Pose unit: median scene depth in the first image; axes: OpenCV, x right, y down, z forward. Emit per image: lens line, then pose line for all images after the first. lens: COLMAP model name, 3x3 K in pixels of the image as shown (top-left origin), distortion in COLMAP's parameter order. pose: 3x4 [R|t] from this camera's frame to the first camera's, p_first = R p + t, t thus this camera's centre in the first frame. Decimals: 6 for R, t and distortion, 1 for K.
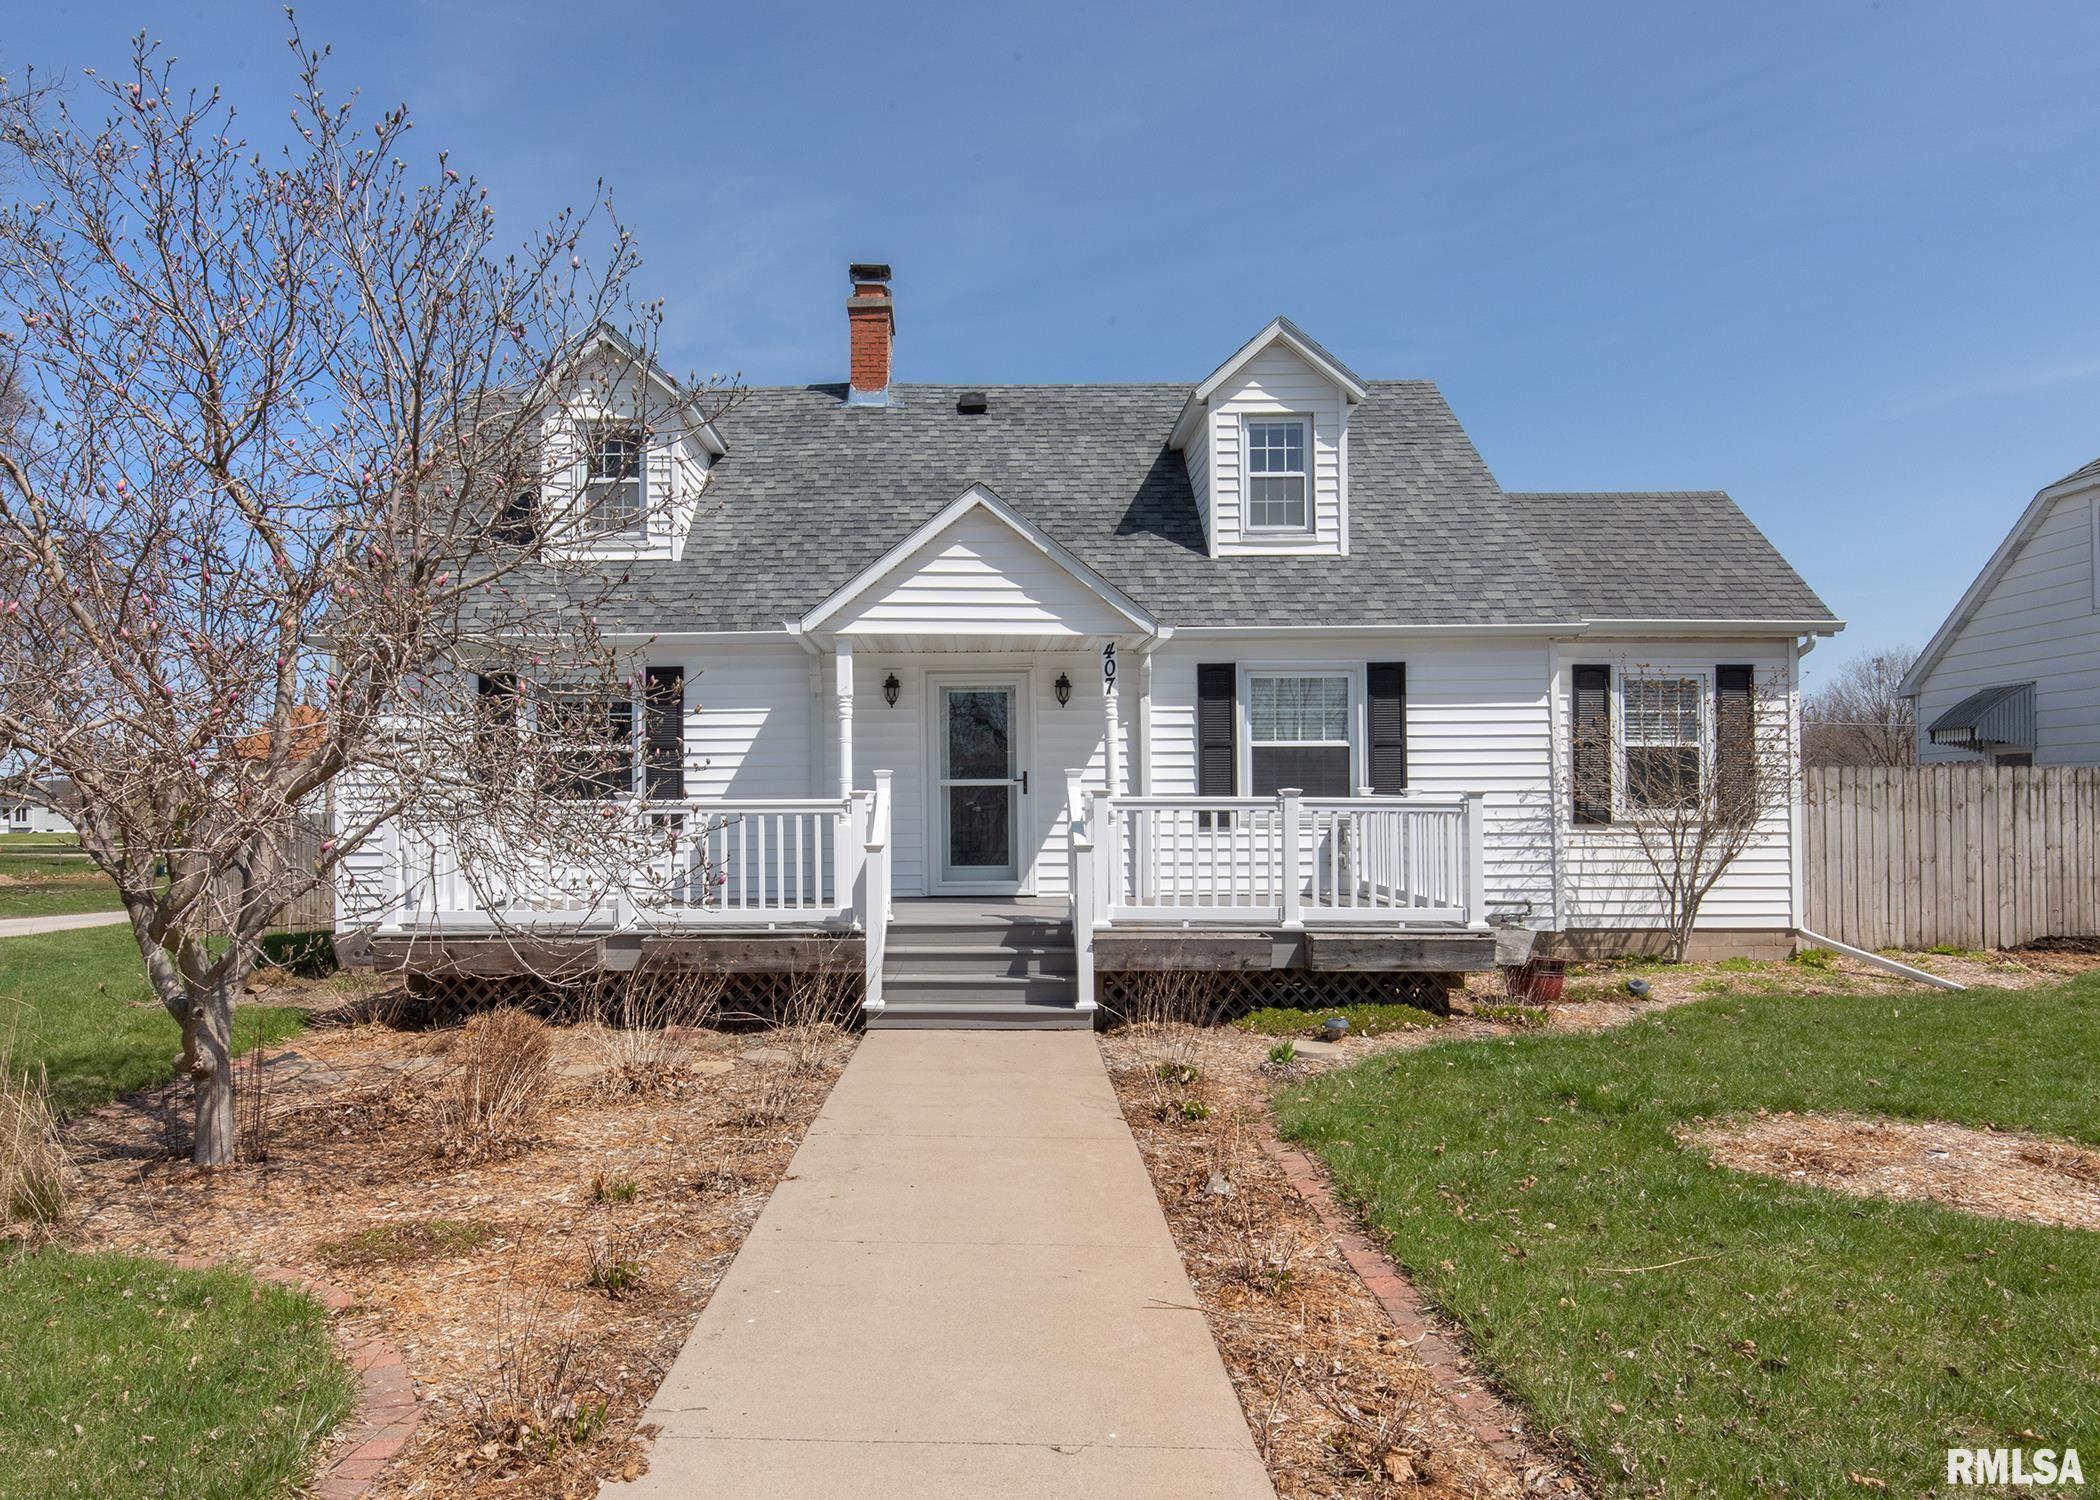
lens RADIAL K [[1387.2, 0, 1051.1], [0, 1387.2, 692.5], [0, 0, 1]] dist [-0.000616, 0.000056]
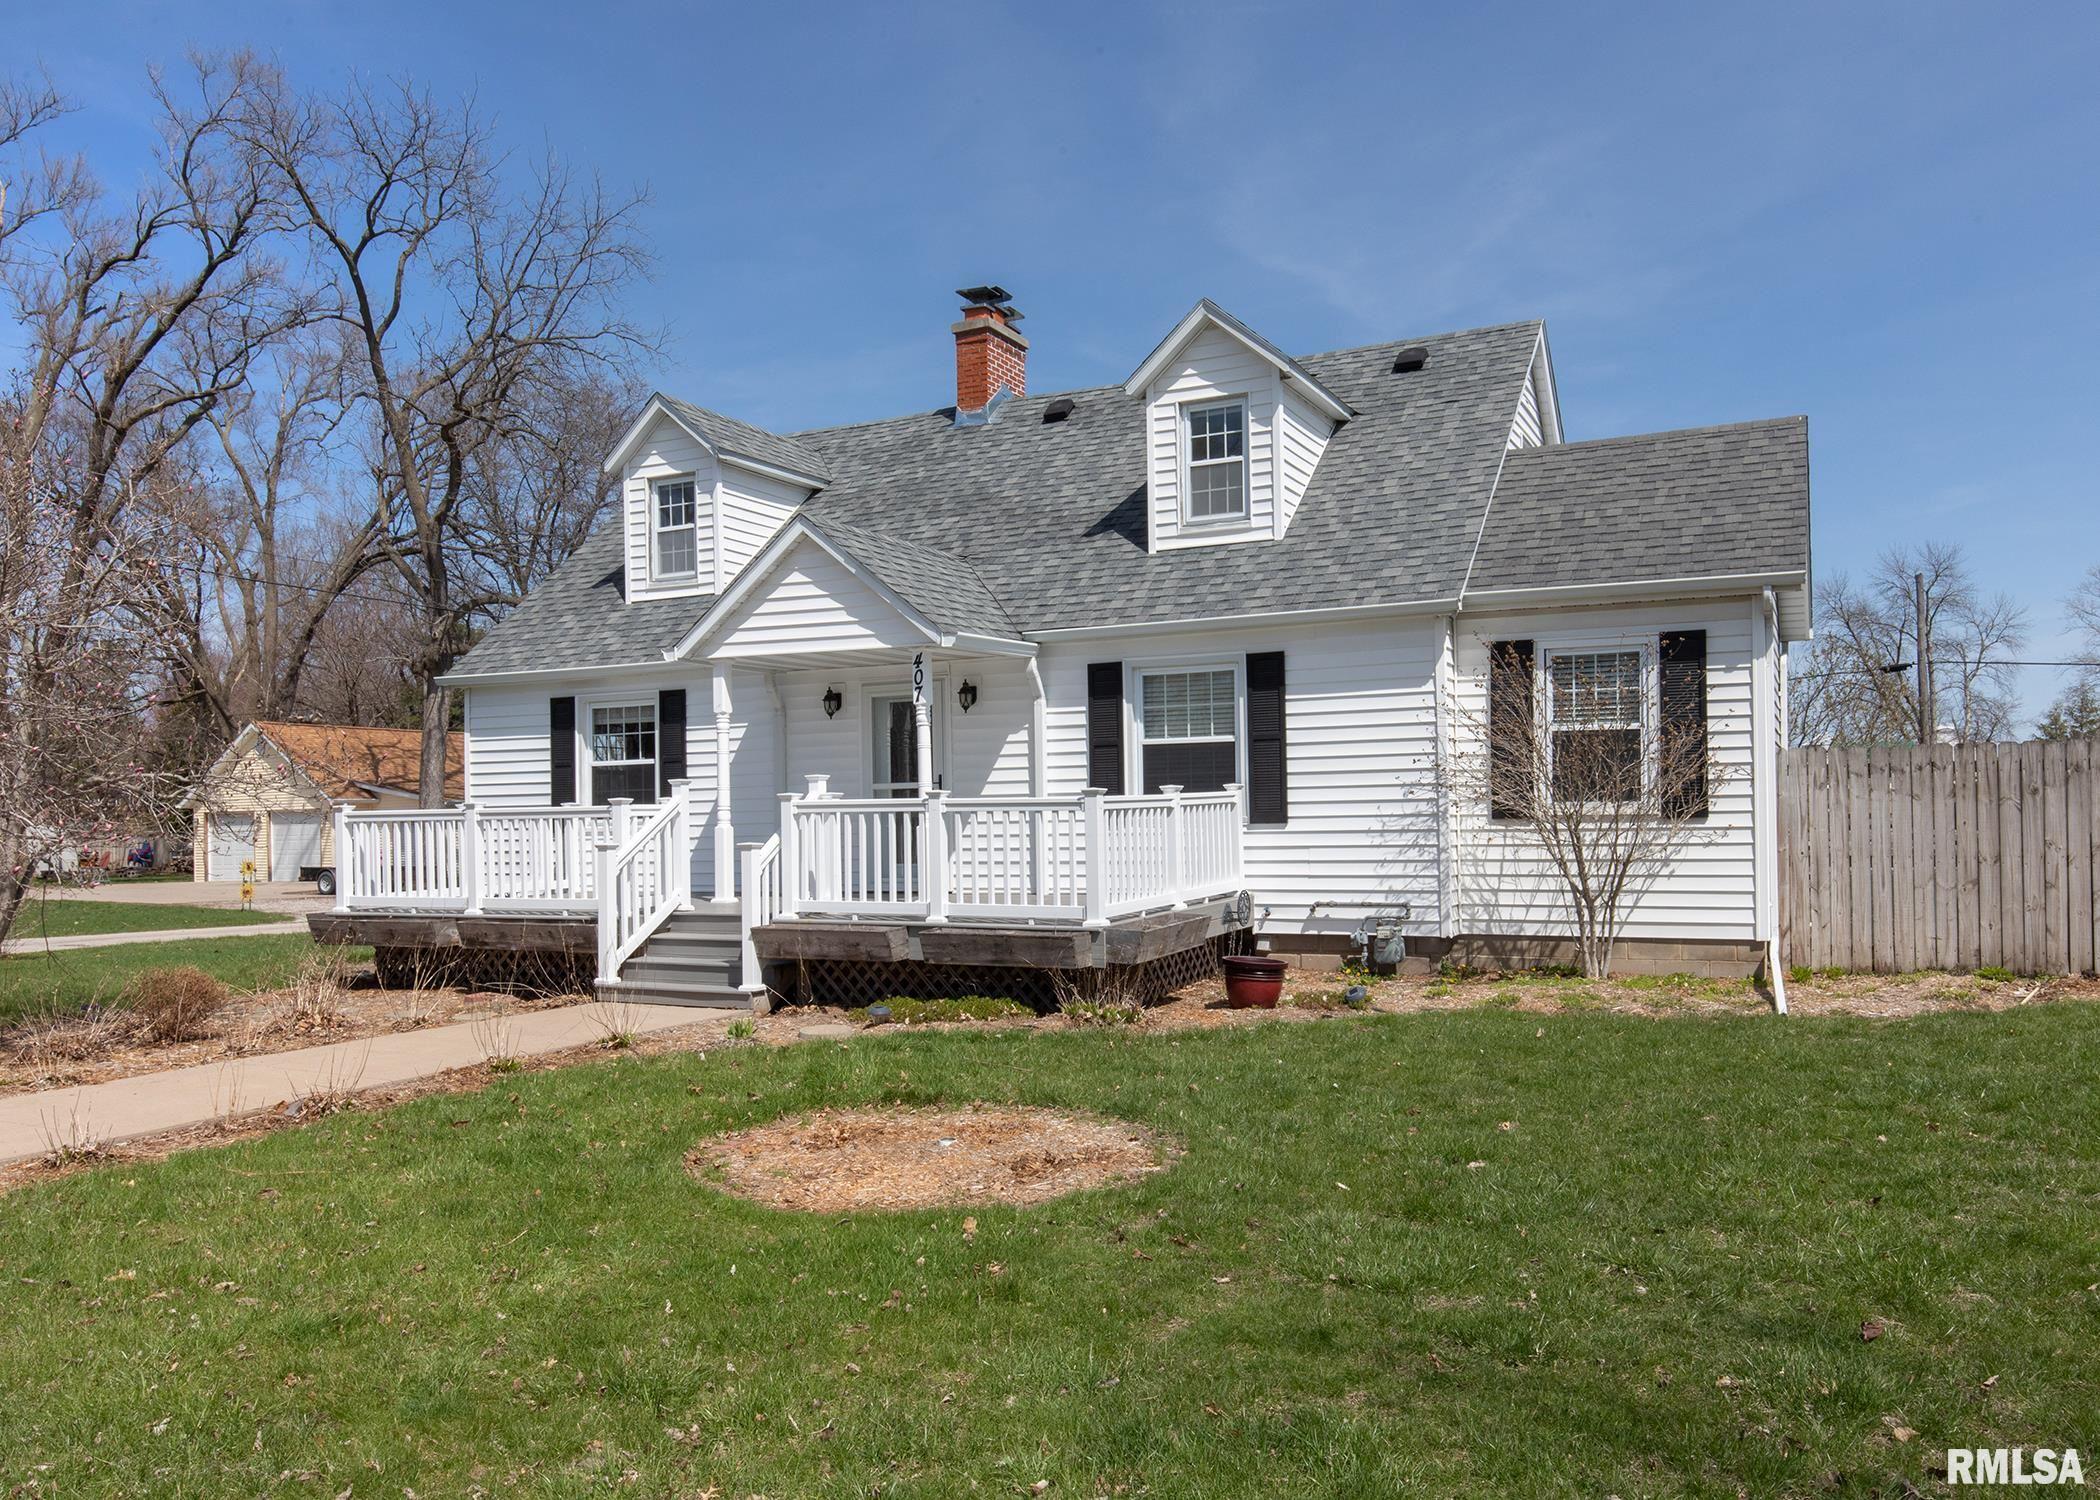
lens RADIAL K [[1462.3, 0, 1049.4], [0, 1462.3, 700.0], [0, 0, 1]] dist [-0.000224, -0.000264]
pose [[0.913393, -0.042873, -0.404815, 0.504904], [0.047320, 0.998879, 0.000980, 0.002973], [0.404319, -0.020051, 0.914398, 0.017671]]
